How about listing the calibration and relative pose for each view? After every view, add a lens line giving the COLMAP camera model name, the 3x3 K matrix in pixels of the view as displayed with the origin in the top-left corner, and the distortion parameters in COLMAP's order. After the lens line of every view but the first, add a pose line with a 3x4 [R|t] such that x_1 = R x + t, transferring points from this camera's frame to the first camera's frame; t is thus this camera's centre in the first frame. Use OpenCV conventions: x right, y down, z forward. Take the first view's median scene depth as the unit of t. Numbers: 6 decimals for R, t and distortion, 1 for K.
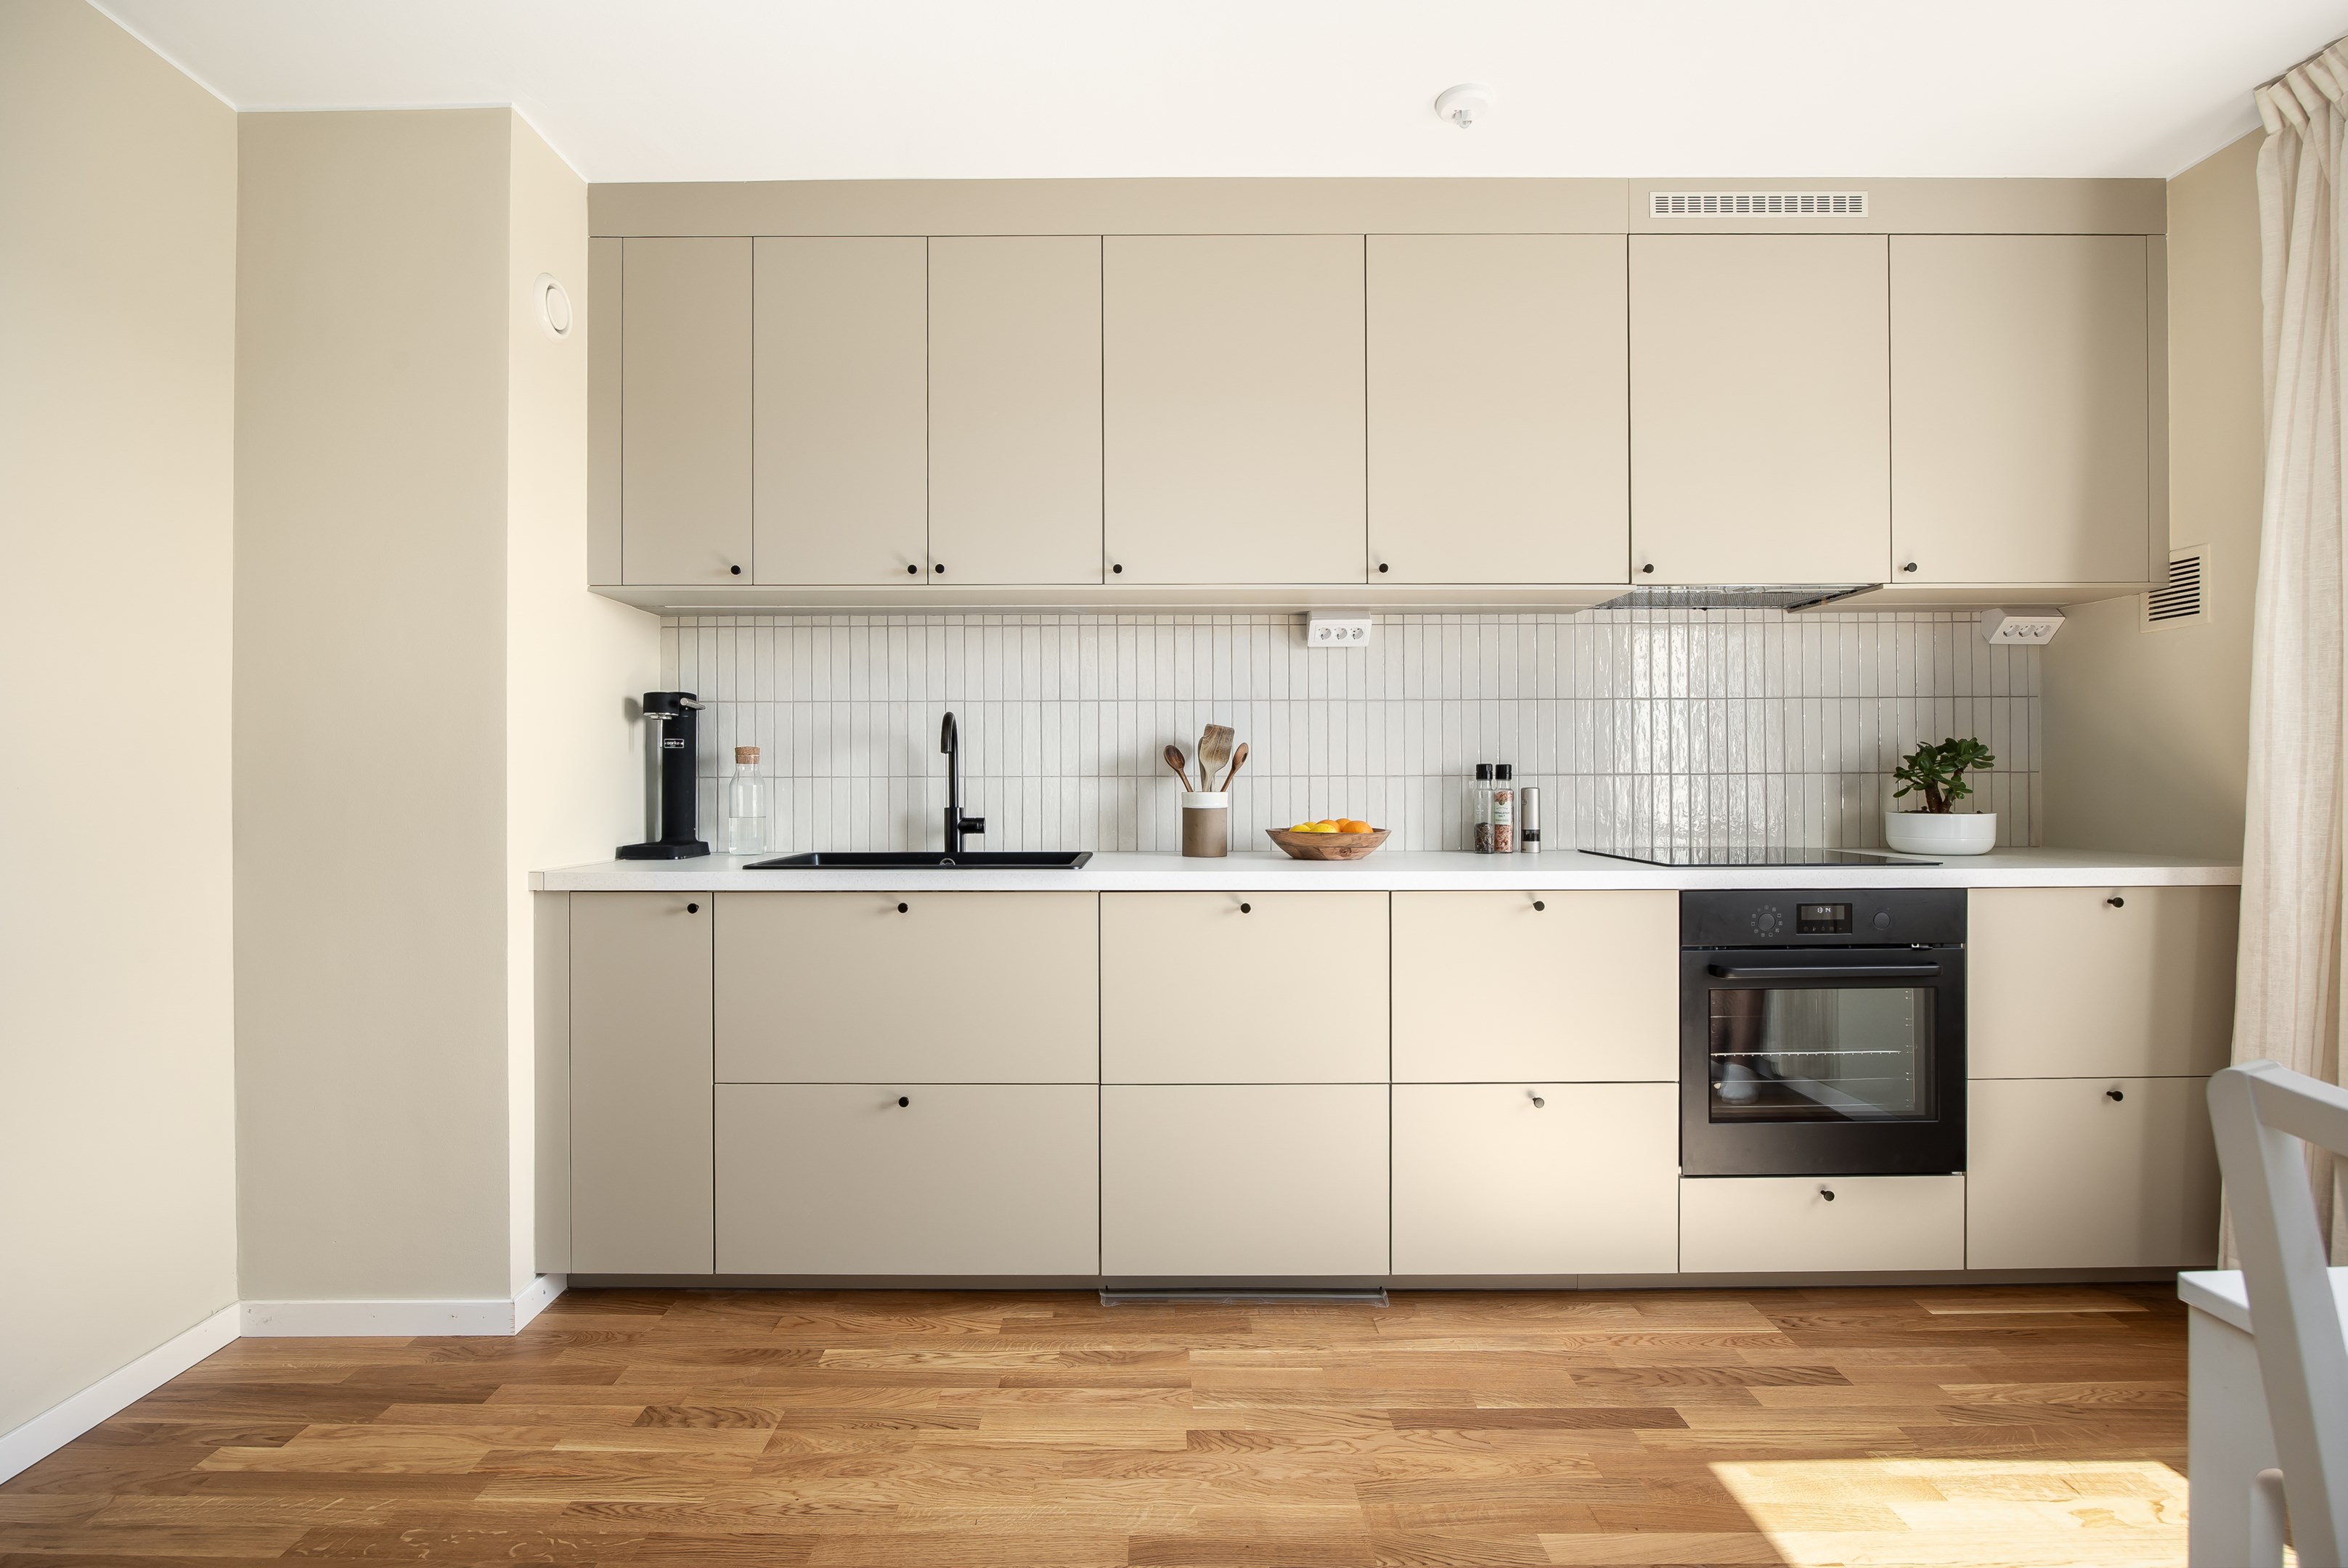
lens RADIAL K [[1091.7, 0, 1158.5], [0, 1091.7, 778.6], [0, 0, 1]] dist [-0.015261, -0.000697]
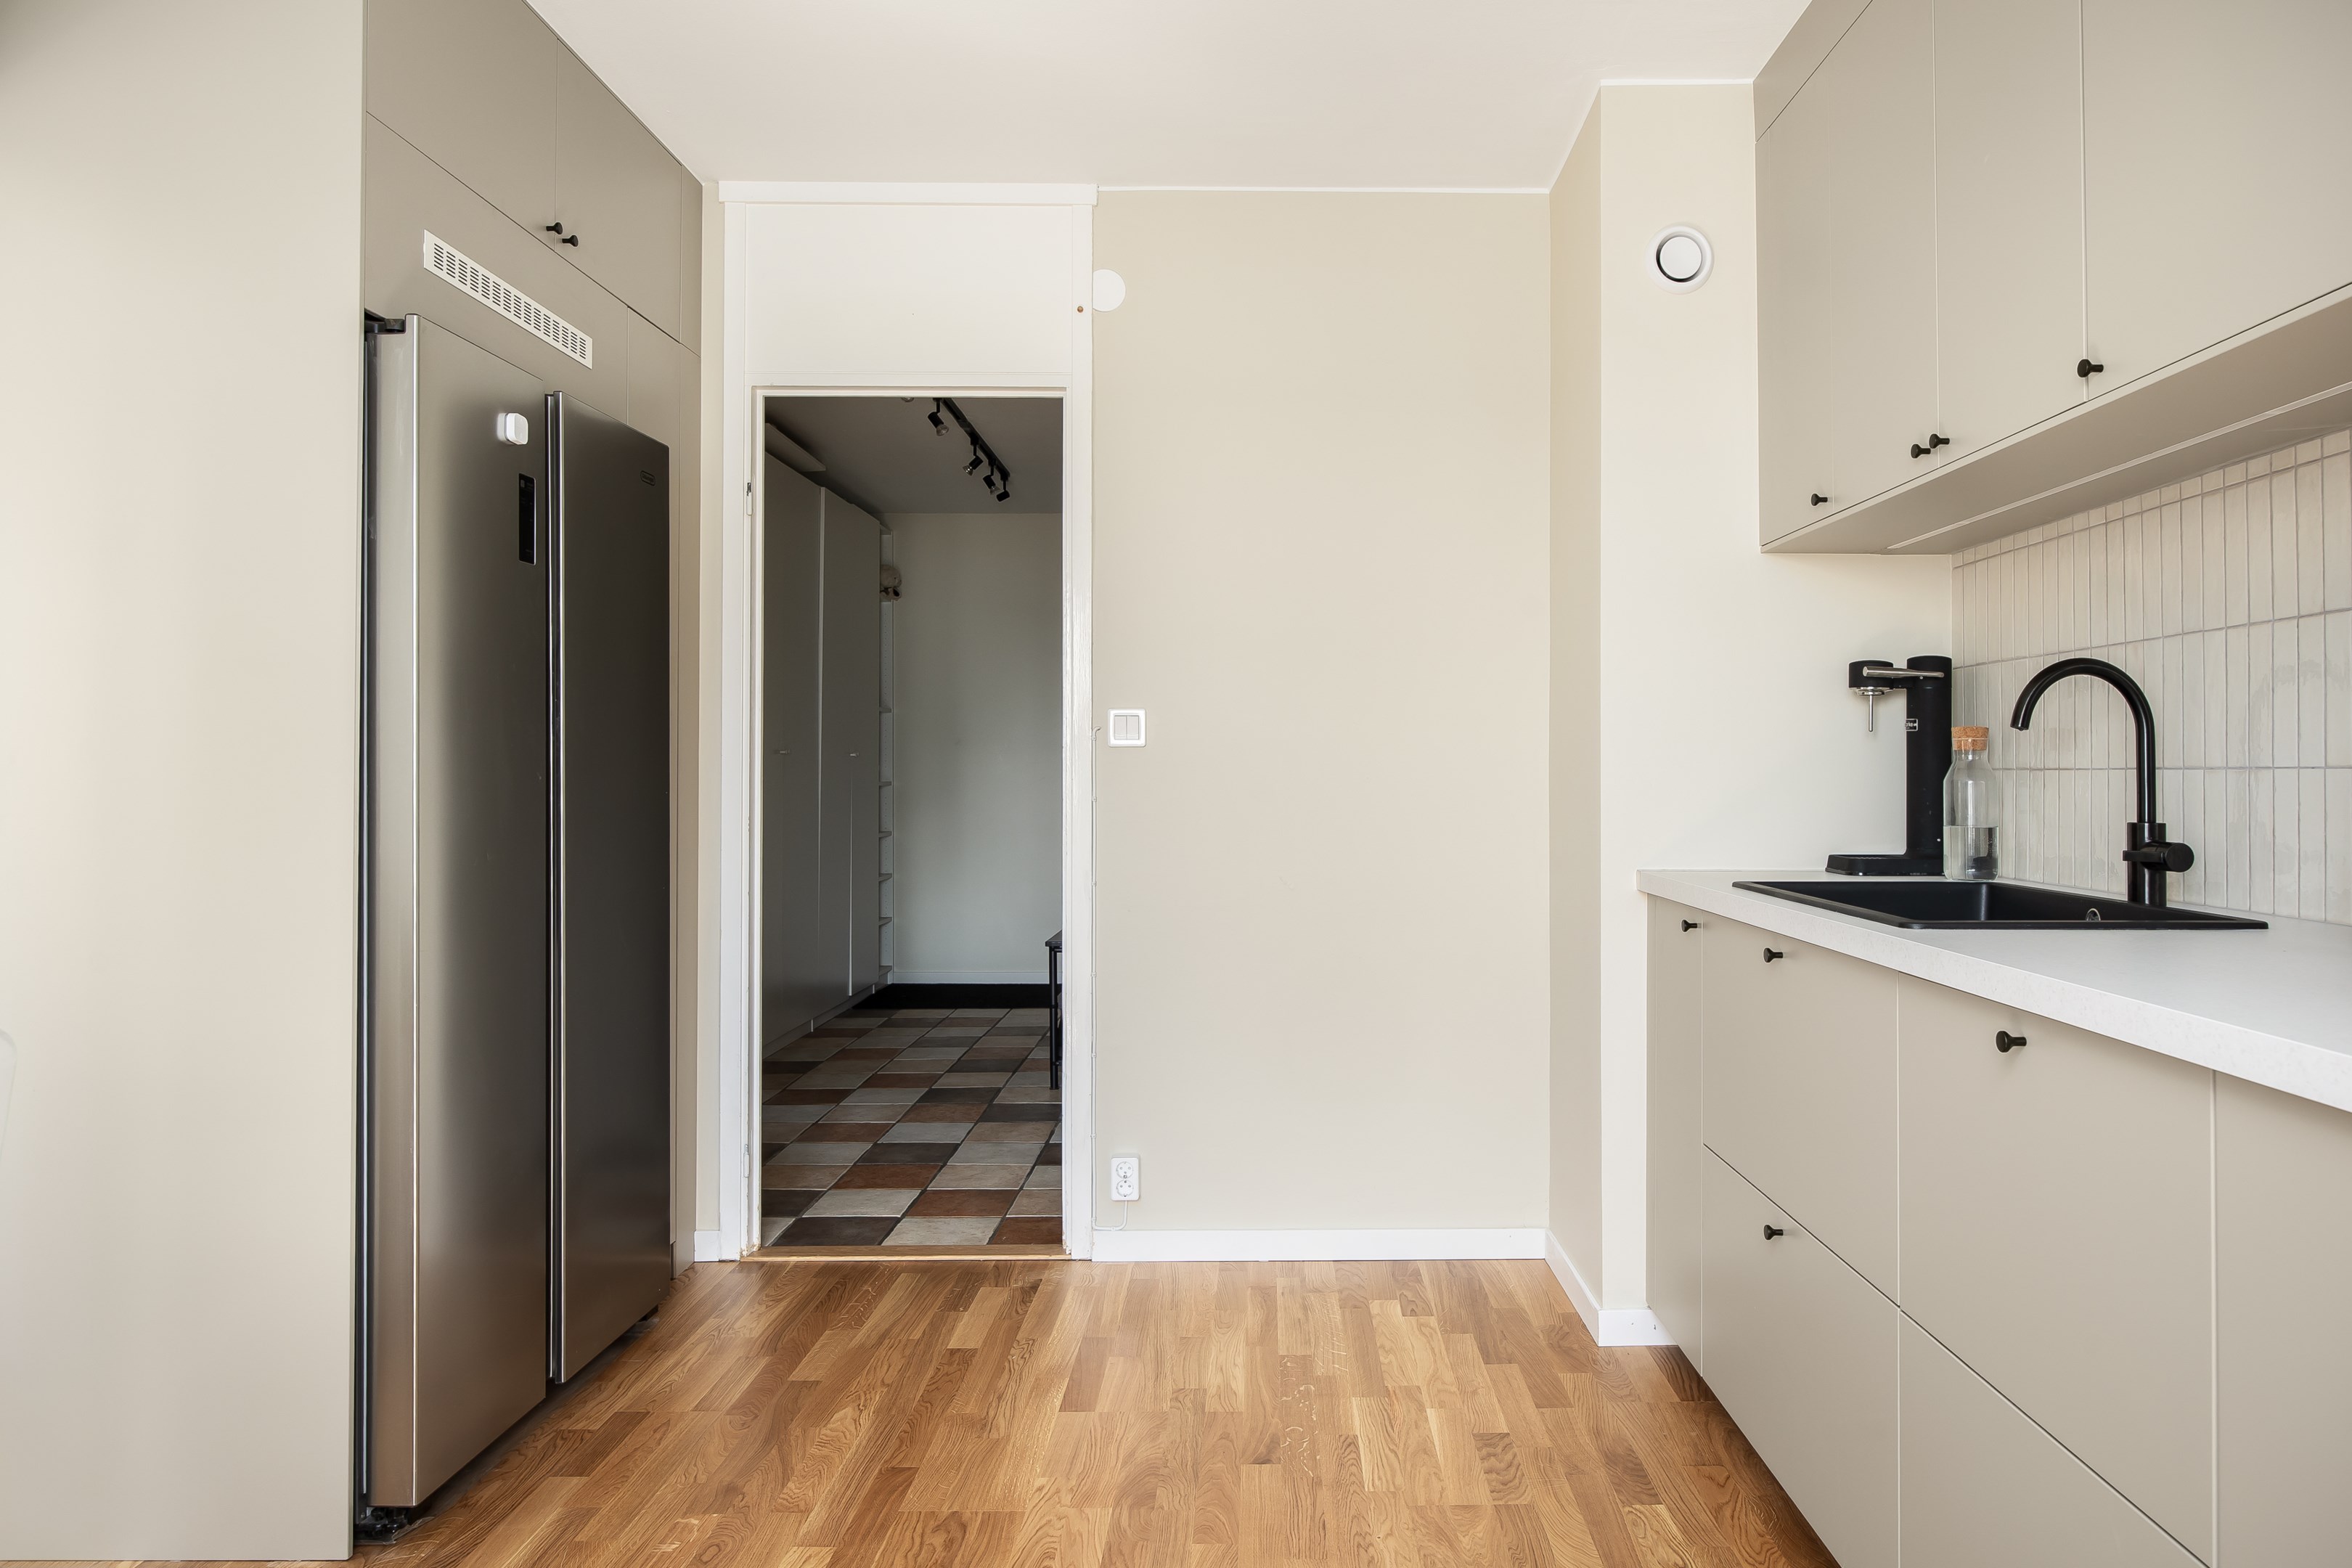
lens RADIAL K [[1520.2, 0, 1272.1], [0, 1520.2, 755.5], [0, 0, 1]] dist [0.005546, 0.001087]
pose [[0.009530, -0.010176, -0.999903, 0.861362], [-0.000969, 0.999948, -0.010186, -0.000661], [0.999954, 0.001066, 0.009519, 0.773577]]
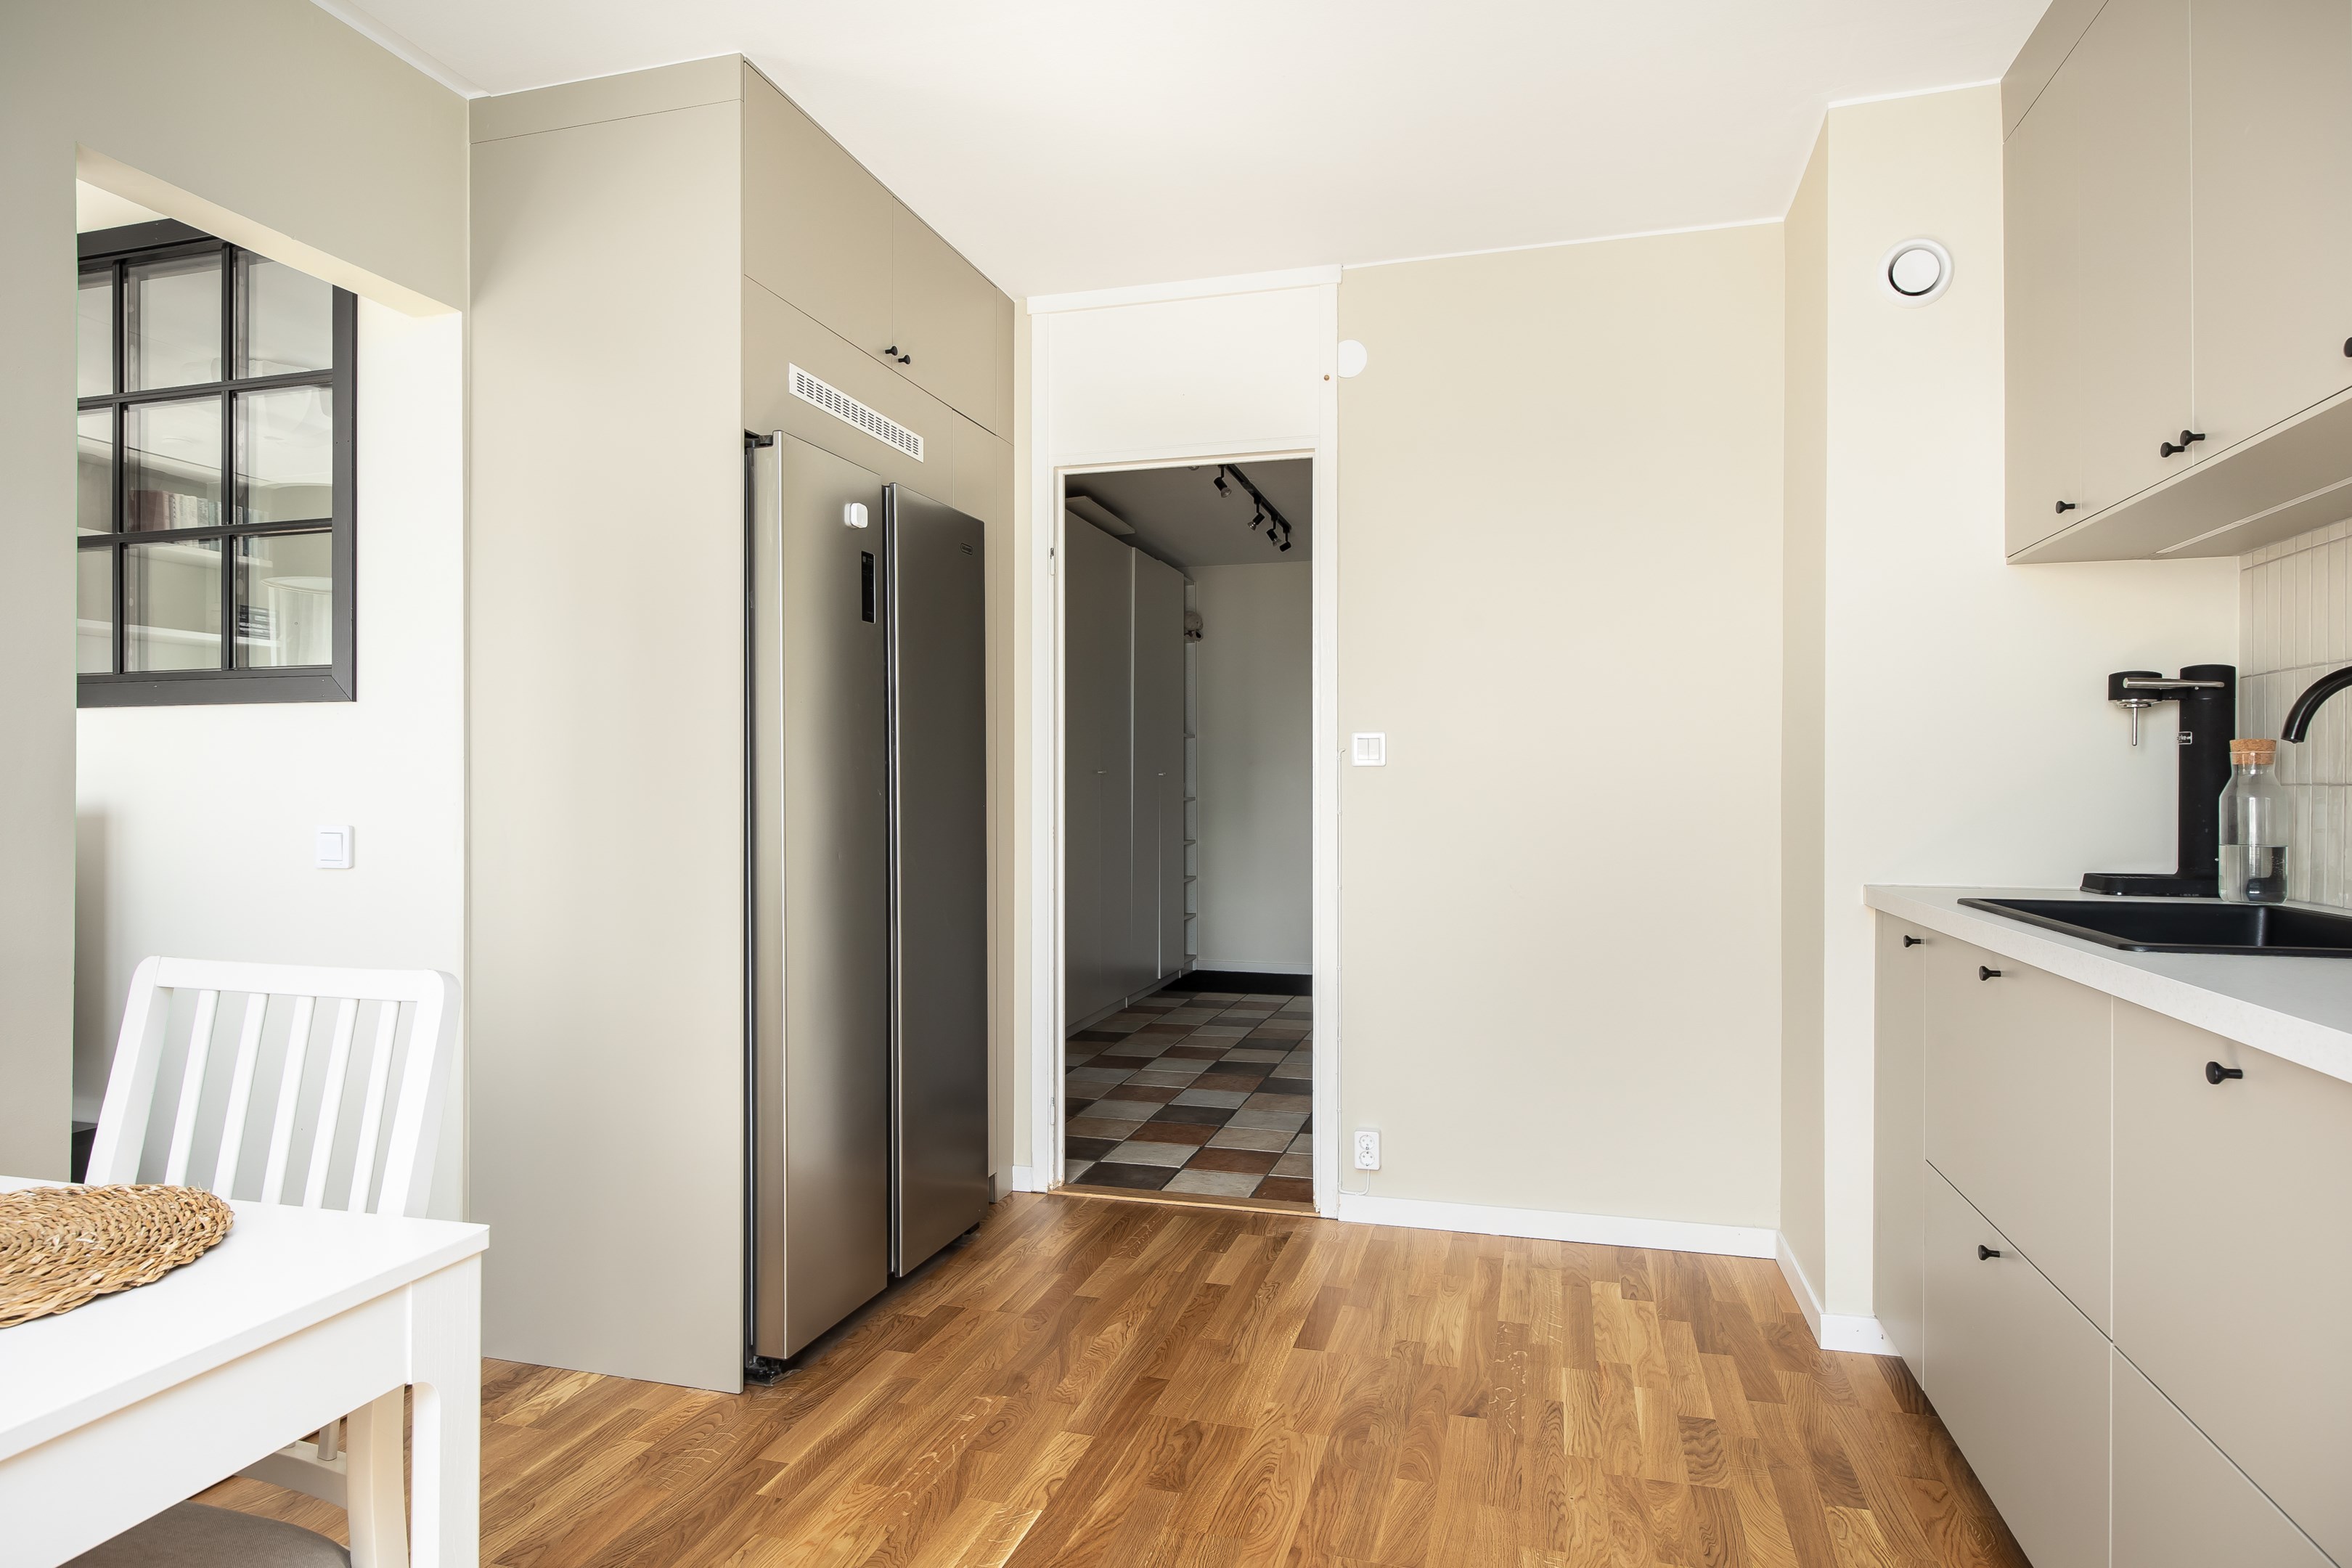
lens RADIAL K [[1349.0, 0, 1155.0], [0, 1349.0, 793.9], [0, 0, 1]] dist [0.015415, -0.002600]
pose [[-0.279452, 0.004527, -0.960149, 0.859026], [0.000384, 0.999989, 0.004603, -0.000809], [0.960160, 0.000918, -0.279451, 0.848158]]
